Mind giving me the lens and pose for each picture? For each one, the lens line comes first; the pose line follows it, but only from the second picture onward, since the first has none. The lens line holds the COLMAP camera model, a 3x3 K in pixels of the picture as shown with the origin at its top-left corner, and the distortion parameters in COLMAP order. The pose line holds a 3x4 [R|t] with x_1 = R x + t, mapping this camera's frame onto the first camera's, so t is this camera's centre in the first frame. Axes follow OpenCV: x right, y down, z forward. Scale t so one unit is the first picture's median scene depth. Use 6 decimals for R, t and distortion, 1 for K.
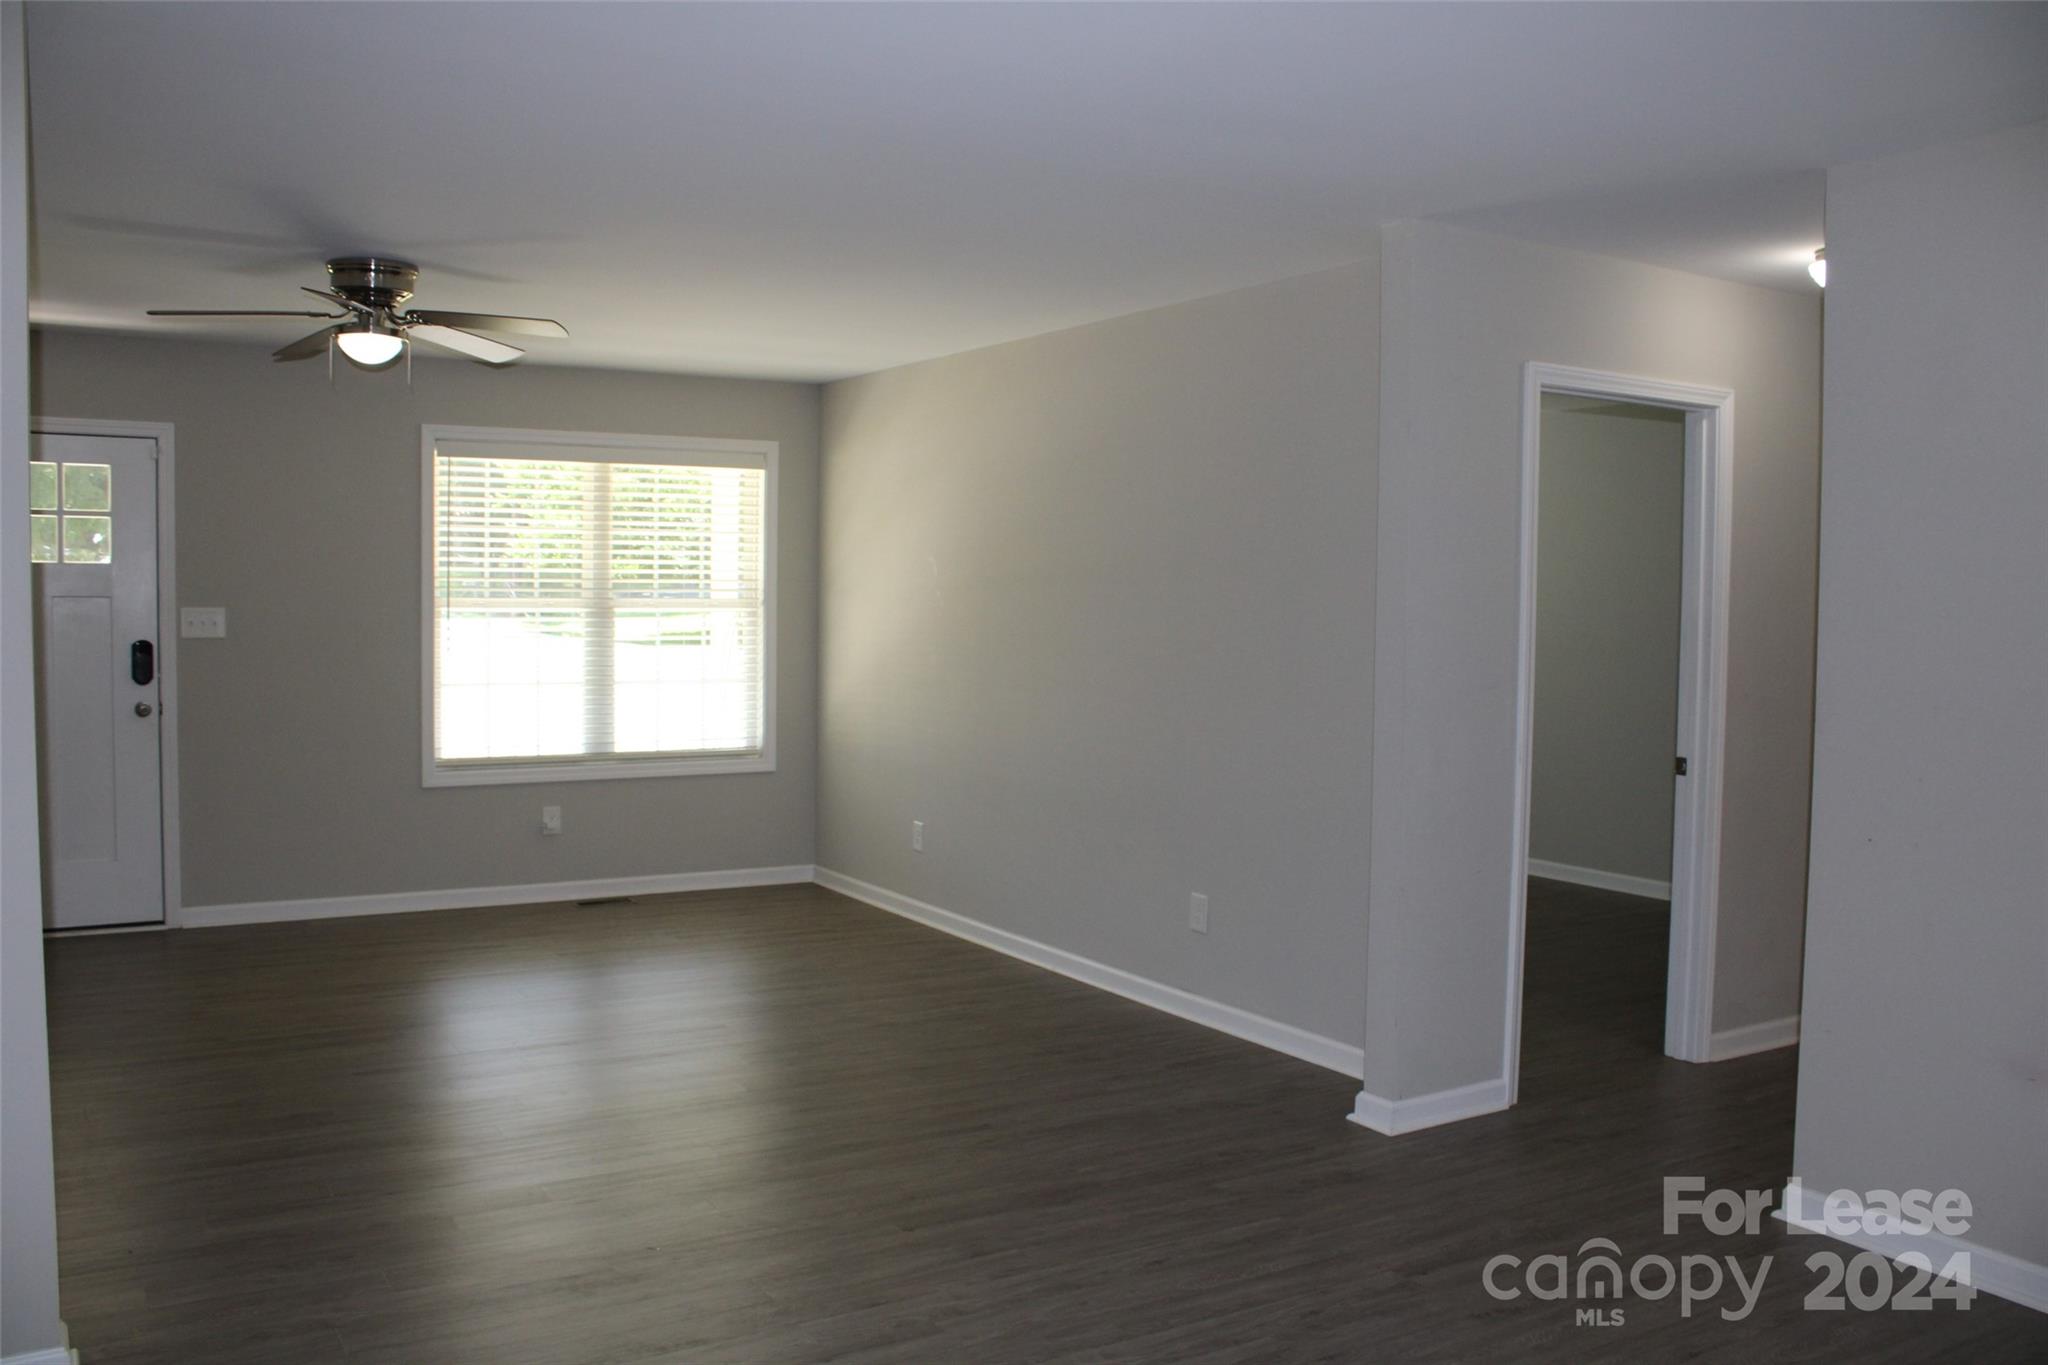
lens RADIAL K [[1715.9, 0, 1024.9], [0, 1715.9, 691.1], [0, 0, 1]] dist [-0.153388, 0.128357]
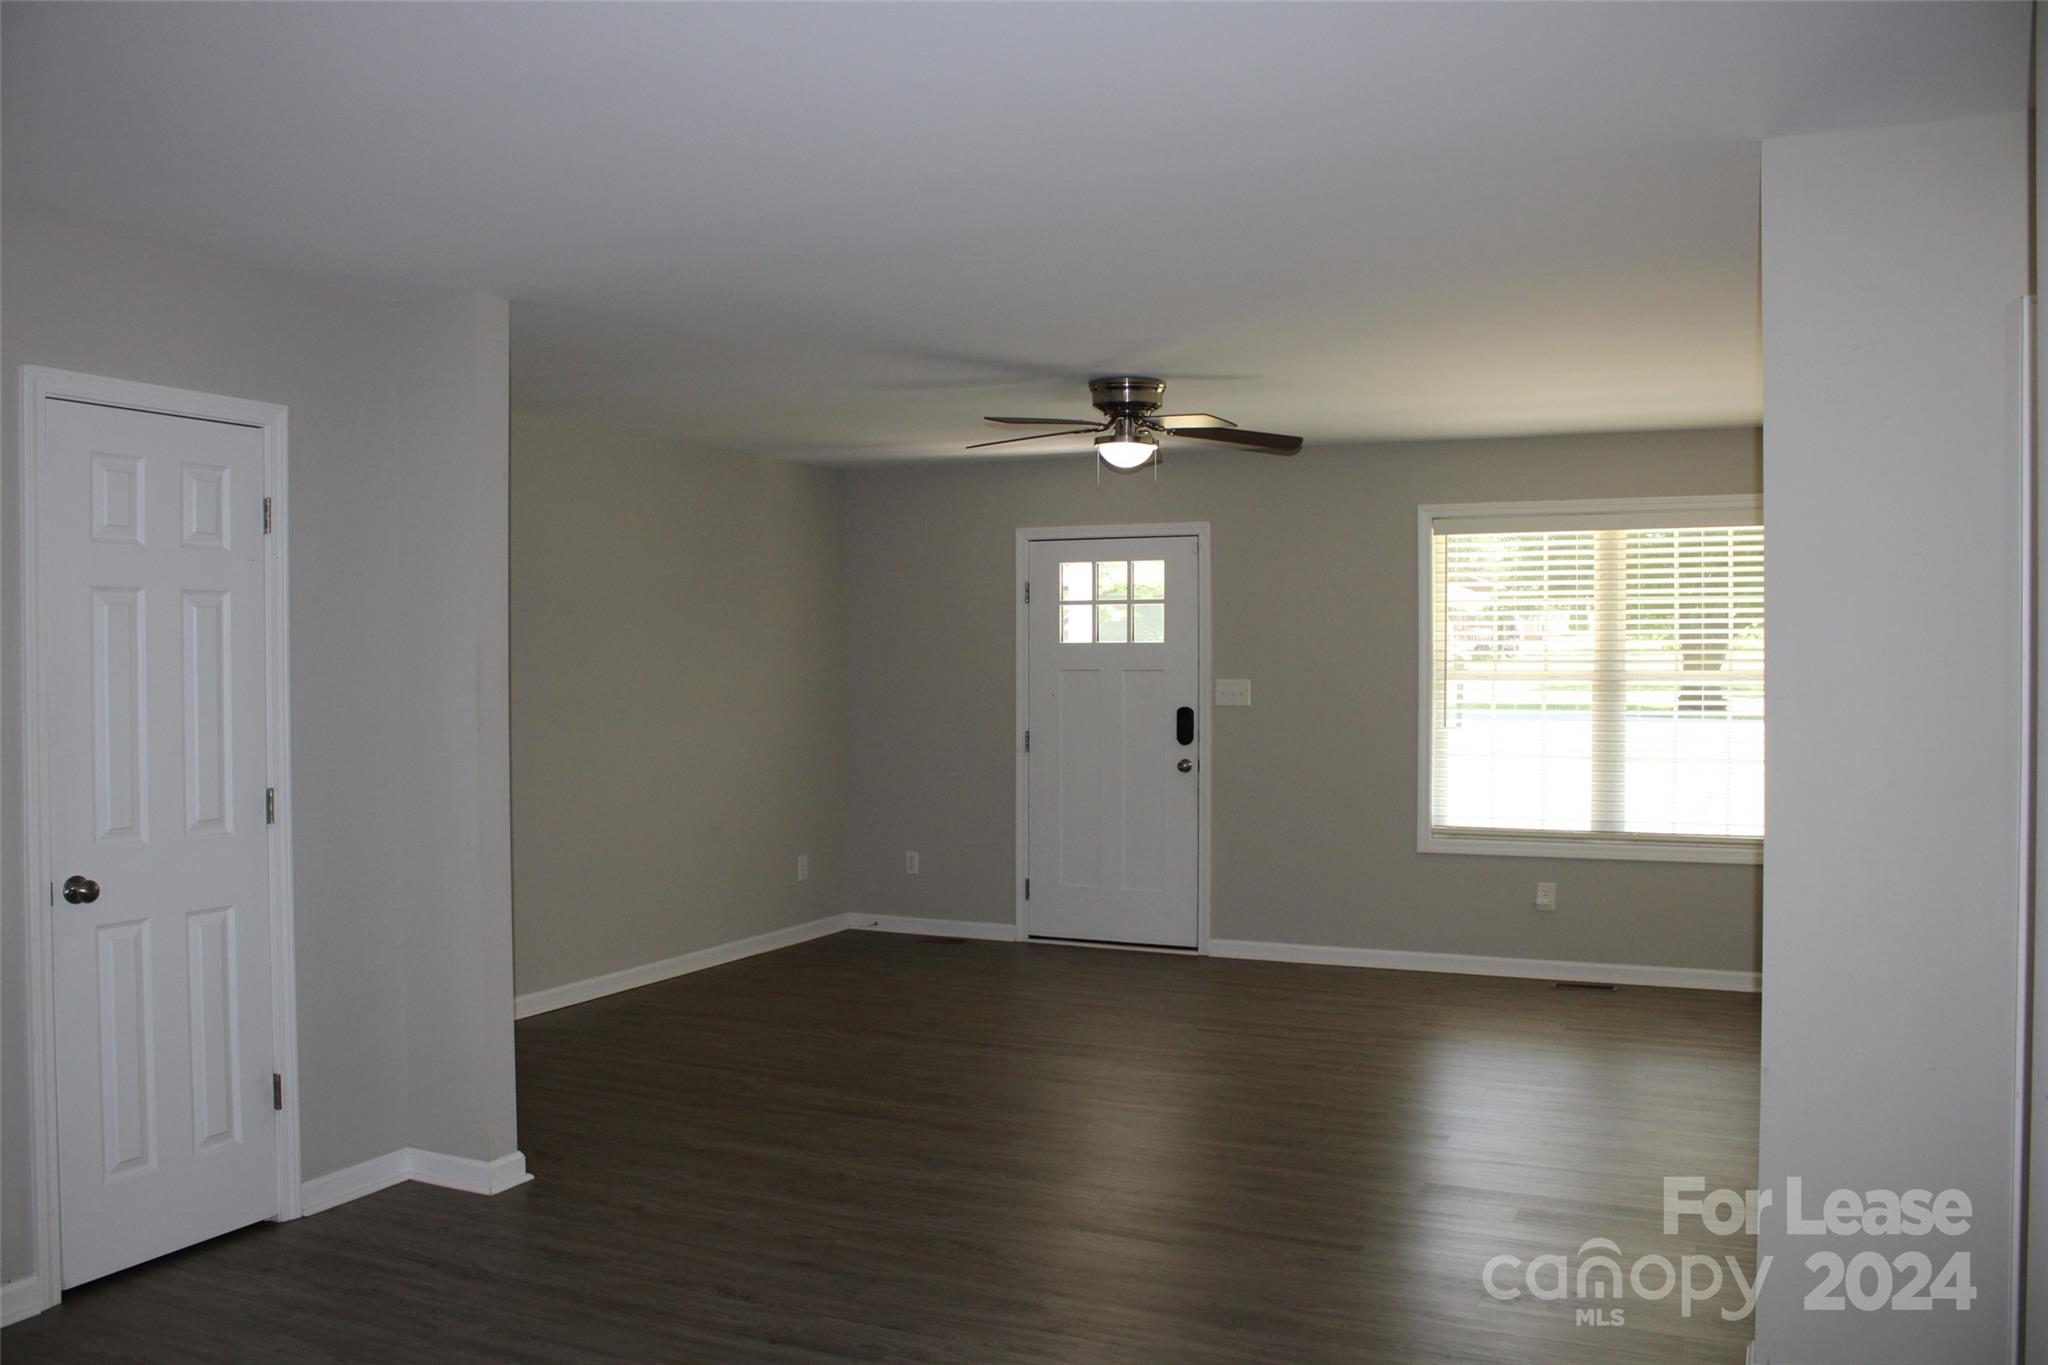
lens RADIAL K [[1715.9, 0, 1024.9], [0, 1715.9, 691.1], [0, 0, 1]] dist [-0.153388, 0.128357]
pose [[0.557925, 0.003489, -0.829884, 0.377451], [-0.039849, 0.998950, -0.022590, -0.008783], [0.828934, 0.045674, 0.557479, 0.202657]]
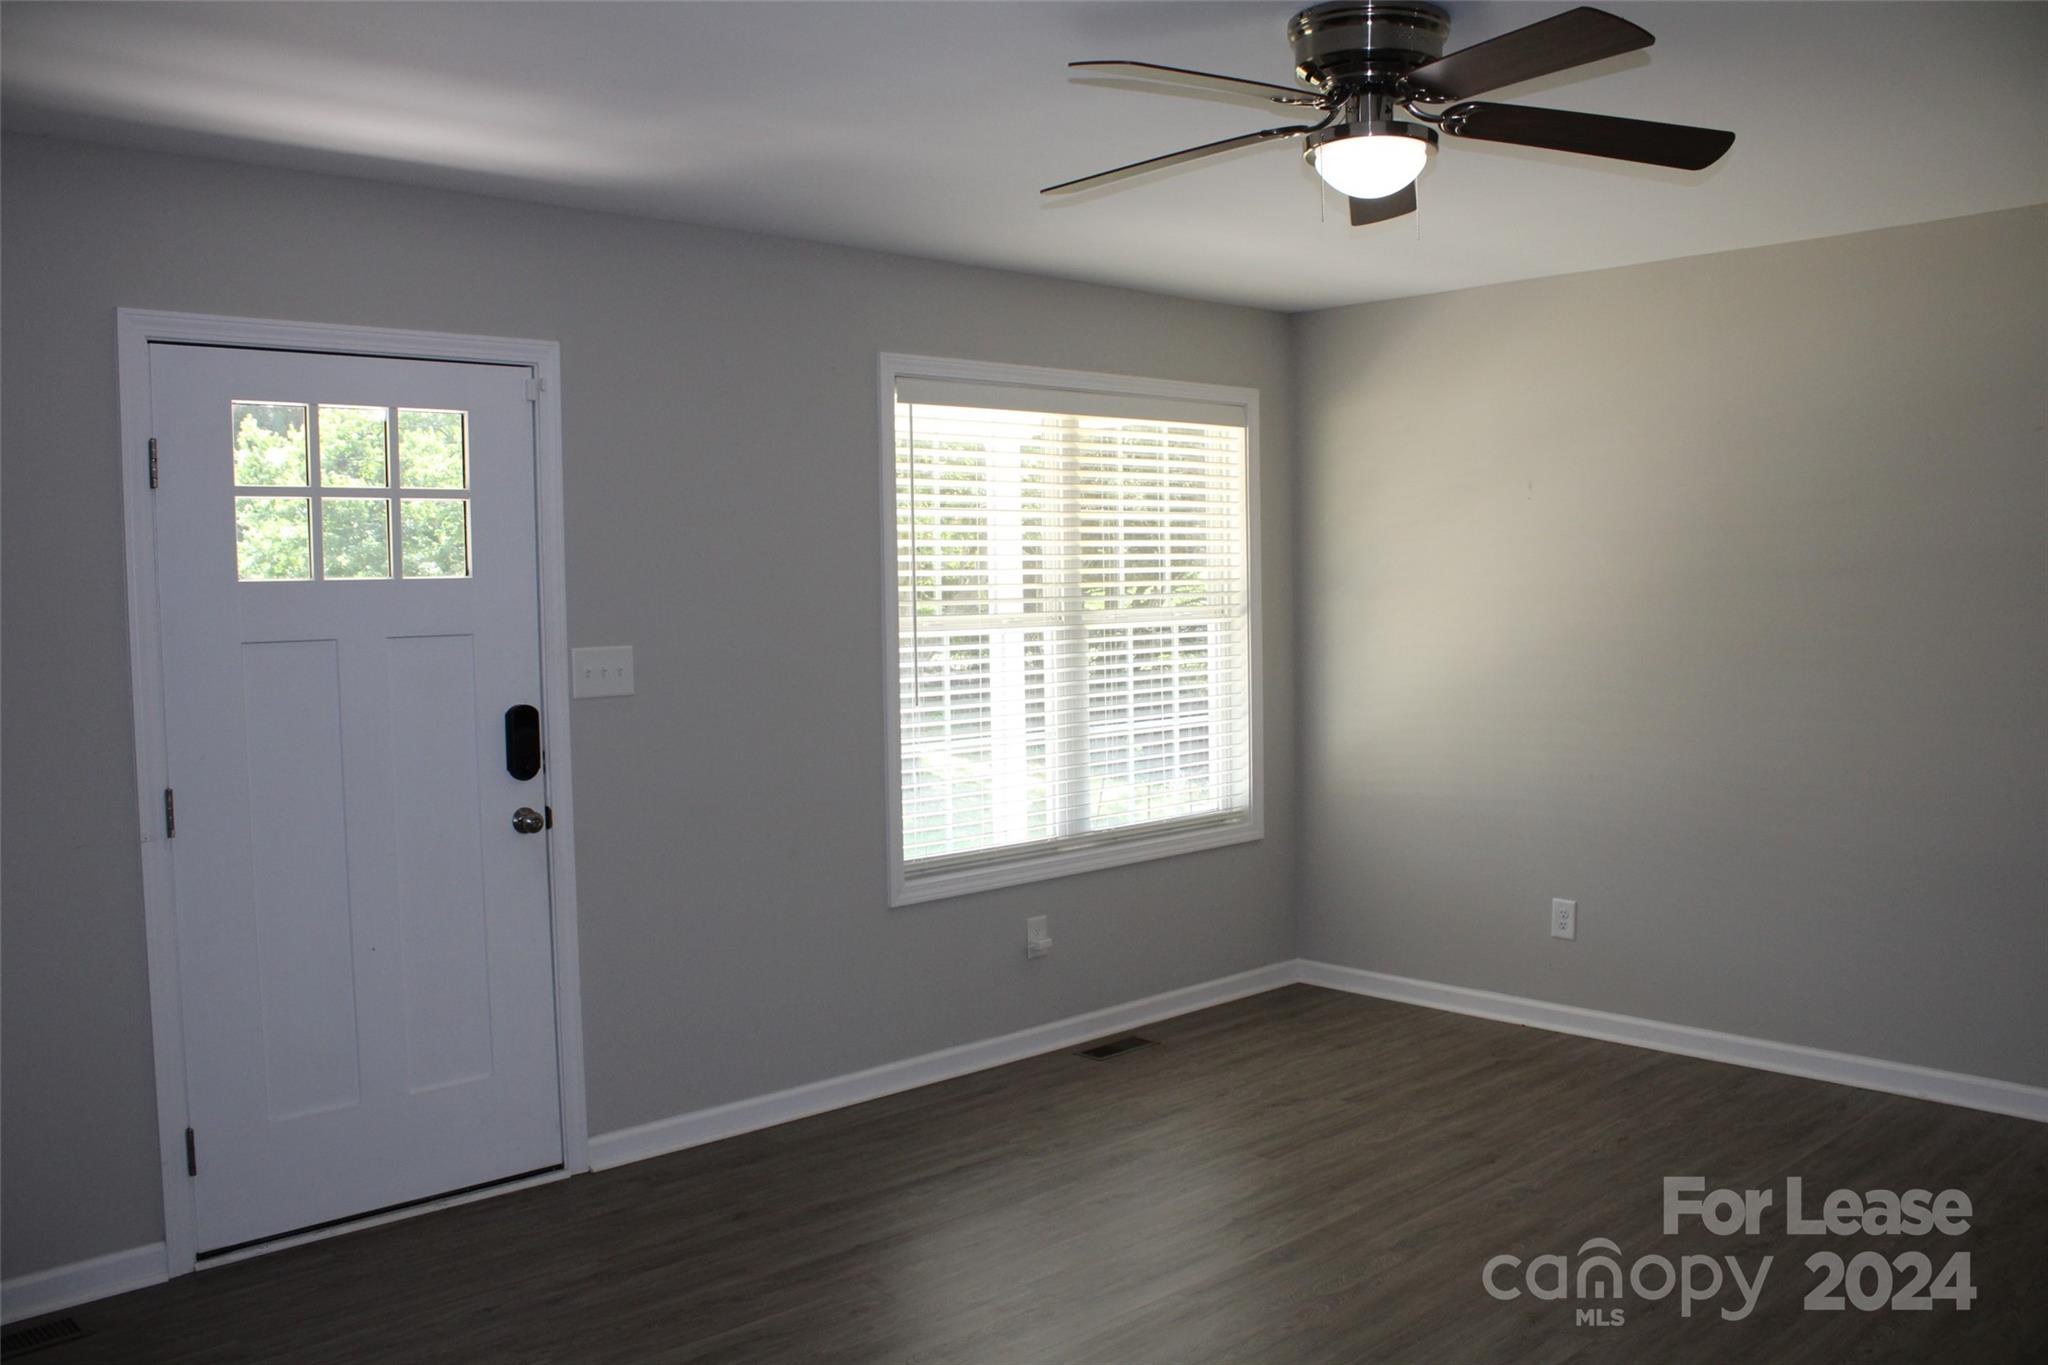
lens RADIAL K [[1736.6, 0, 1044.7], [0, 1736.6, 688.3], [0, 0, 1]] dist [-0.172870, 0.162854]
pose [[0.974347, -0.050441, 0.219324, -0.437166], [0.052366, 0.998624, -0.002968, -0.022426], [-0.218872, 0.014377, 0.975648, 0.325067]]
